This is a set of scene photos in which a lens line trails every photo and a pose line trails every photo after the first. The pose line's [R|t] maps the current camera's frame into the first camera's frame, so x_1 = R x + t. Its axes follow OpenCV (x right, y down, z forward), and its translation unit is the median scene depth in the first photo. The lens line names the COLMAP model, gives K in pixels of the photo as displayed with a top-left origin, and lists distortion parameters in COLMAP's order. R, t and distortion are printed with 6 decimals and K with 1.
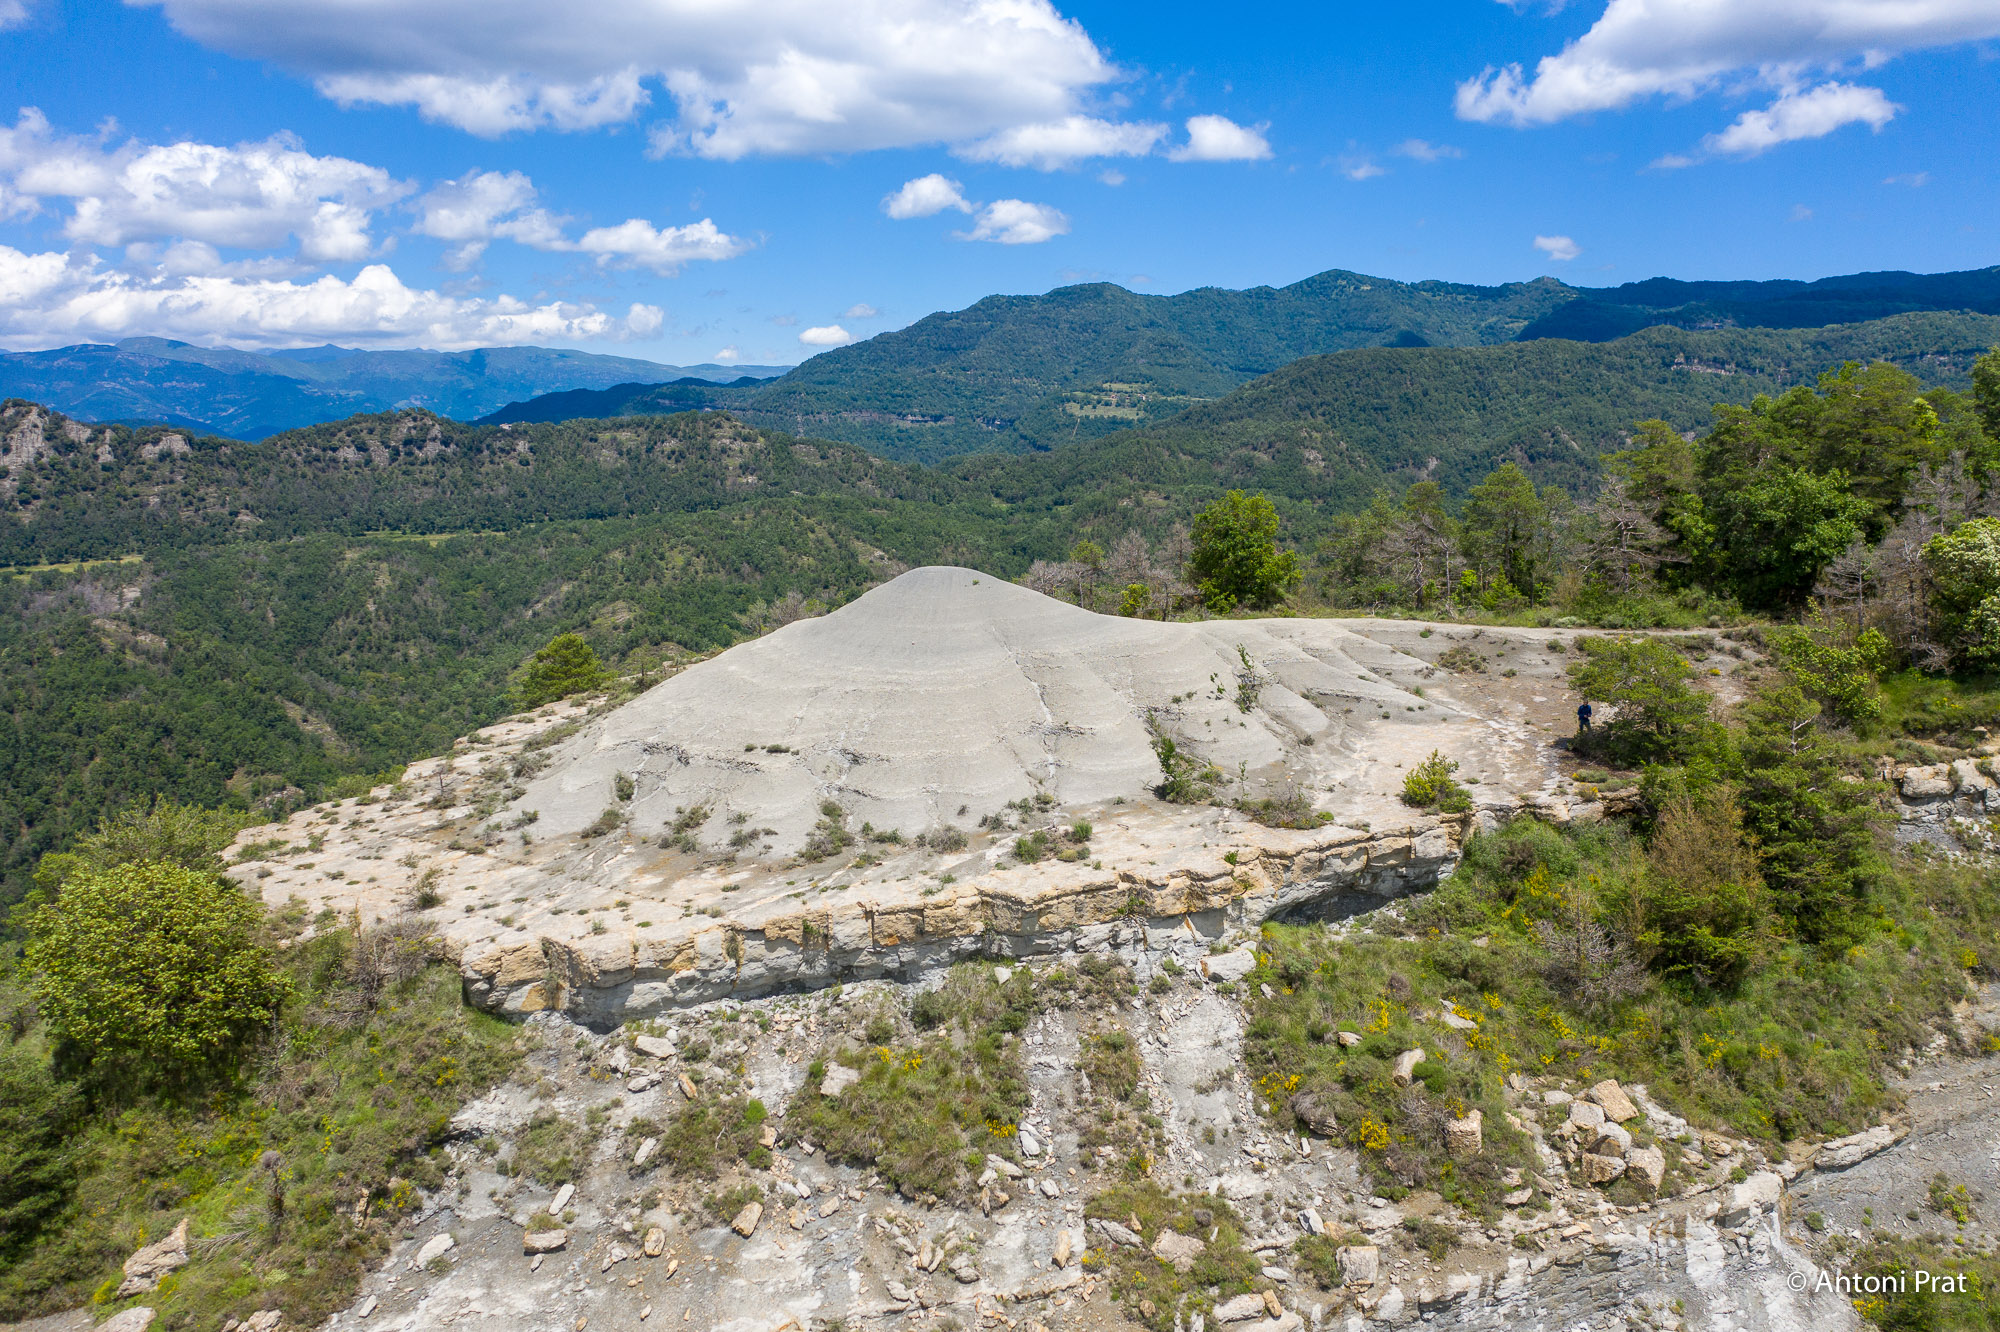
lens RADIAL K [[1585.7, 0, 992.8], [0, 1585.7, 665.4], [0, 0, 1]] dist [-0.025623, 0.006669]
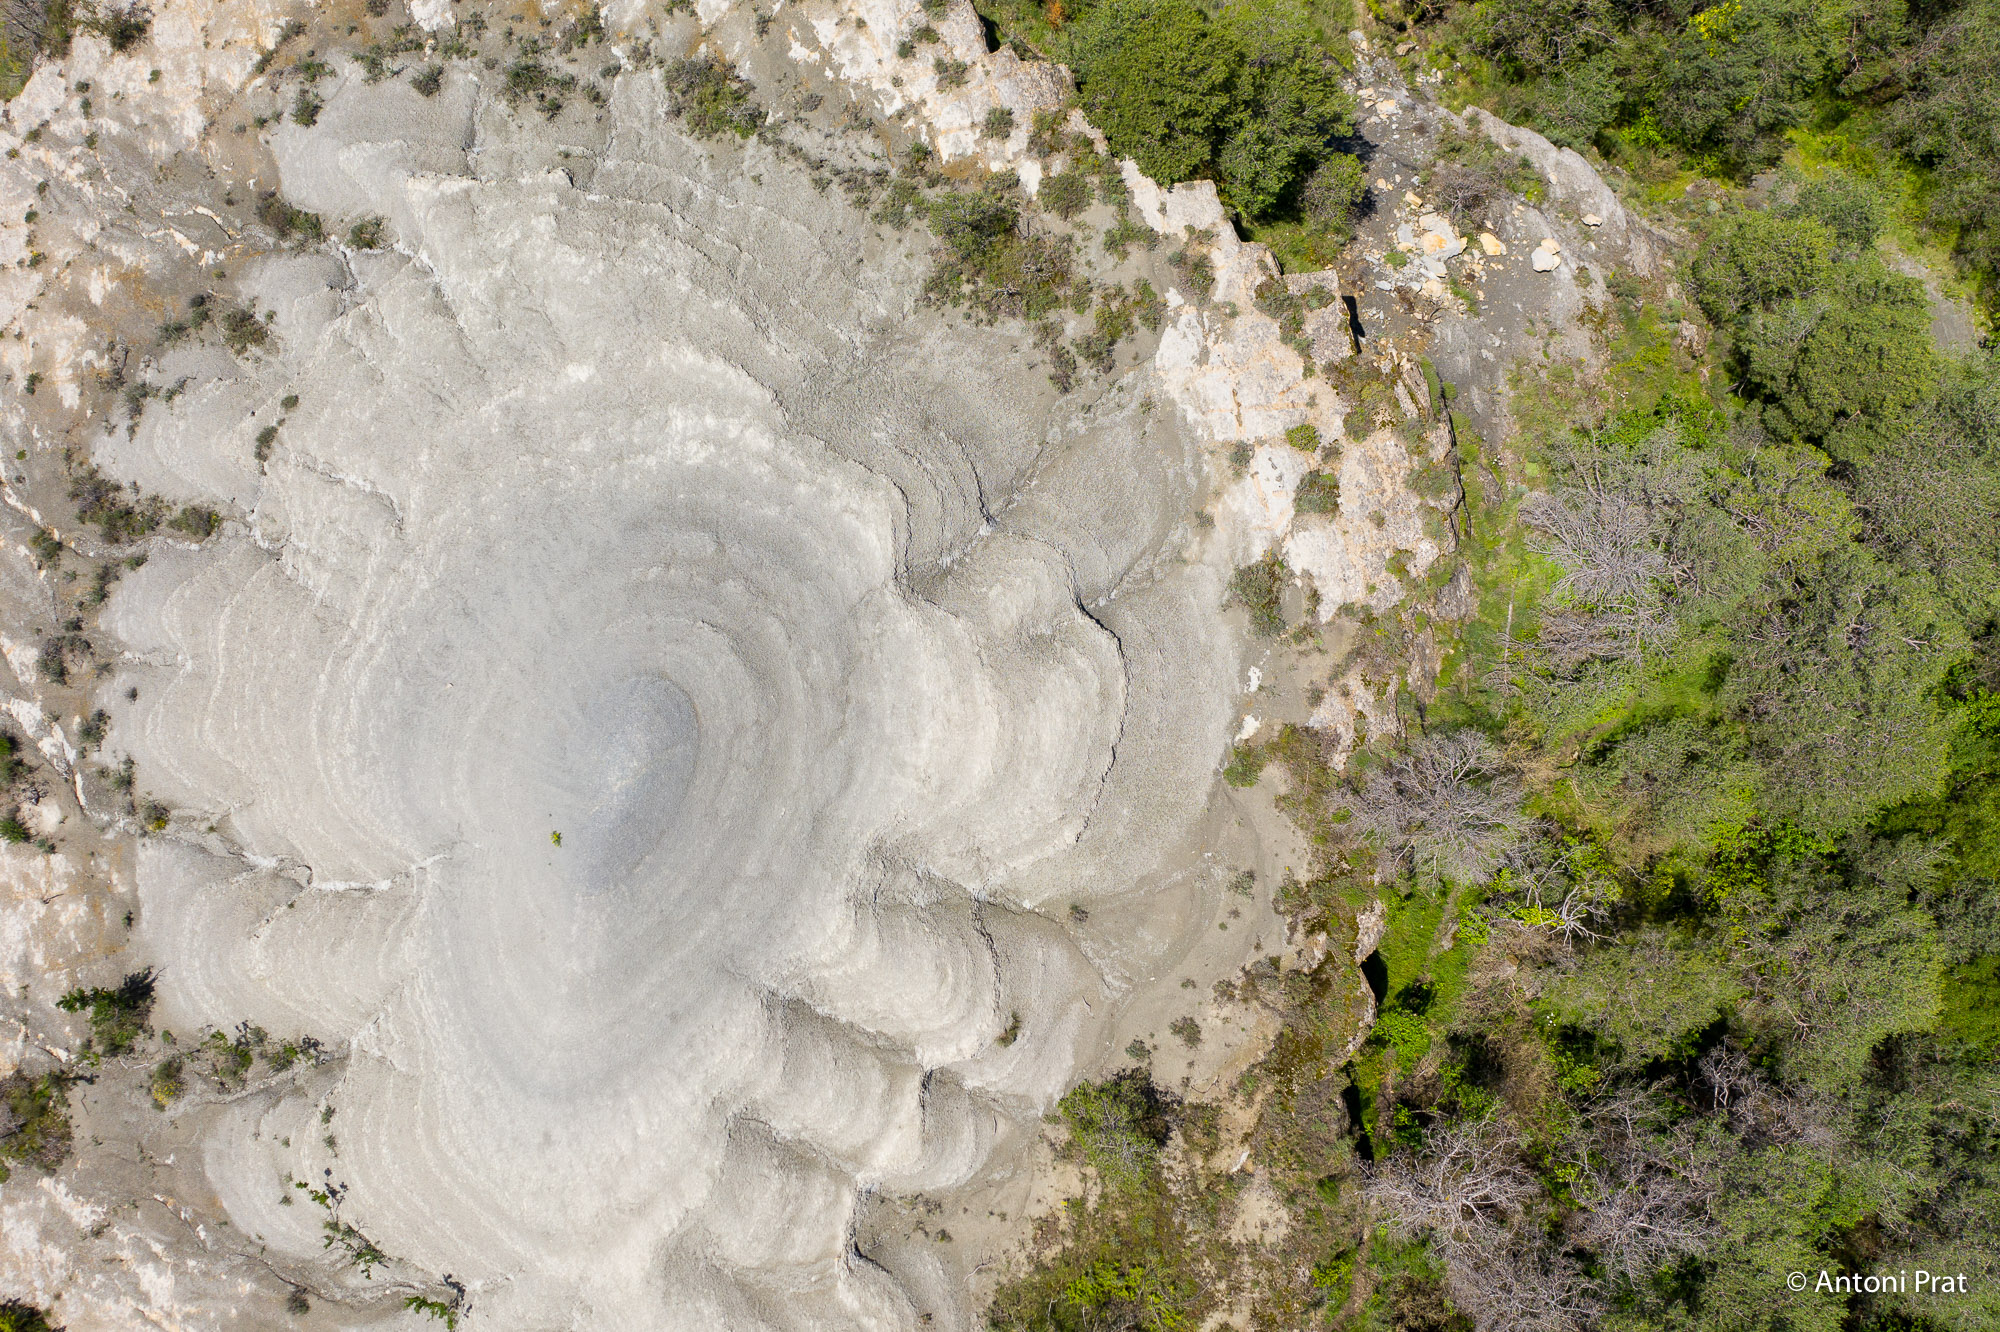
lens RADIAL K [[1585.7, 0, 996.2], [0, 1585.7, 668.9], [0, 0, 1]] dist [-0.025623, 0.006669]
pose [[-0.205301, 0.978469, -0.021212, -0.099626], [-0.121262, -0.003924, 0.992613, -0.695481], [0.971157, 0.206357, 0.119457, 1.345310]]
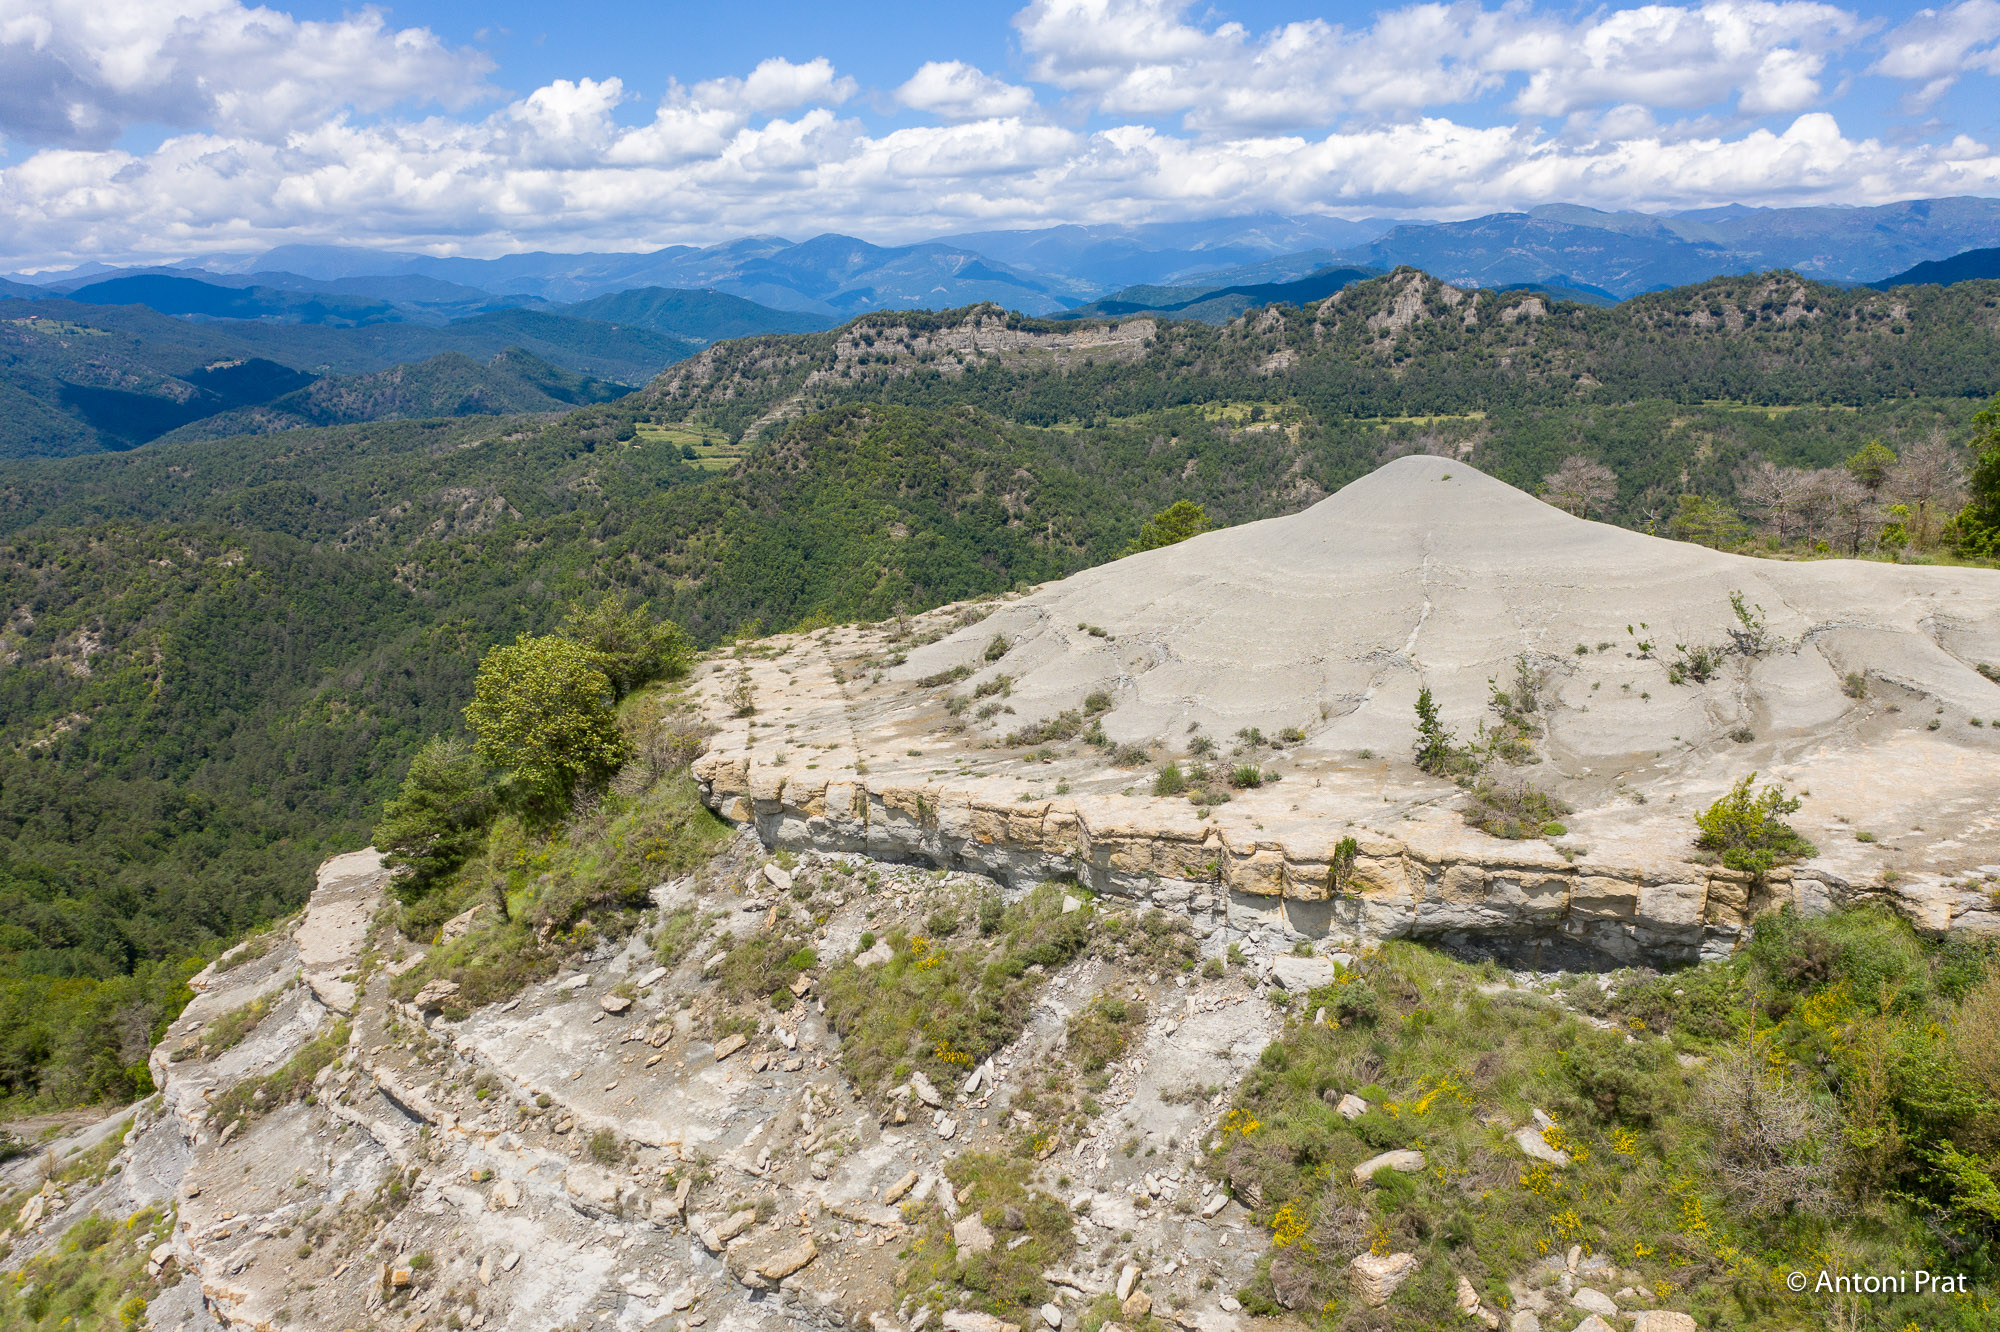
lens RADIAL K [[1585.7, 0, 993.3], [0, 1585.7, 674.2], [0, 0, 1]] dist [-0.025623, 0.006669]
pose [[0.674403, 0.164284, -0.719855, 0.560131], [-0.099770, 0.986268, 0.131614, -0.045484], [0.731592, -0.016941, 0.681532, 0.327254]]
